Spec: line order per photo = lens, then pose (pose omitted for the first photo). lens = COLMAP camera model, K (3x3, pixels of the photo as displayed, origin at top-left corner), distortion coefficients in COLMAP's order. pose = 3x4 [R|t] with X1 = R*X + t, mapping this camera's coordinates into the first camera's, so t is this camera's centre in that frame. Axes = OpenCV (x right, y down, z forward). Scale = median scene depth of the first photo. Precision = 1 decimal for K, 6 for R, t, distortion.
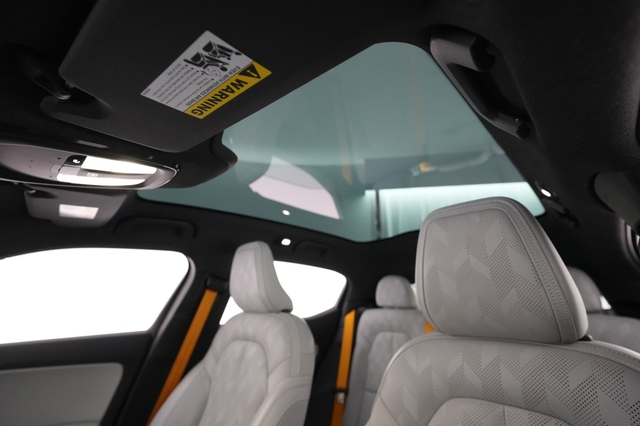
lens RADIAL K [[318.6, 0, 323.9], [0, 318.6, 212.0], [0, 0, 1]] dist [0.001775, 0.000521]
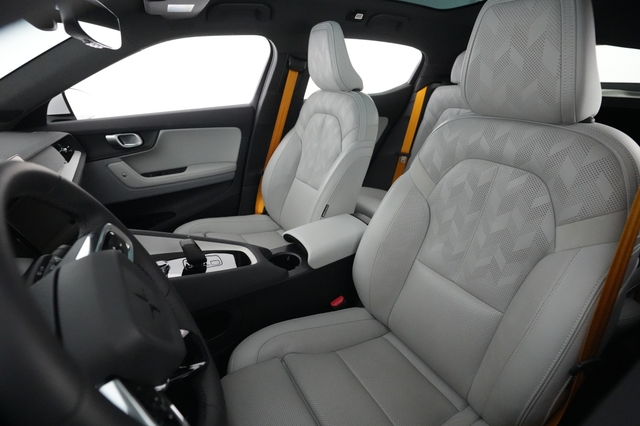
lens RADIAL K [[318.6, 0, 323.9], [0, 318.6, 212.0], [0, 0, 1]] dist [0.001775, 0.000521]
pose [[0.971052, 0.092559, -0.220204, 0.063770], [0.068428, 0.775443, 0.627698, -0.083336], [0.228855, -0.624596, 0.746662, -0.177106]]
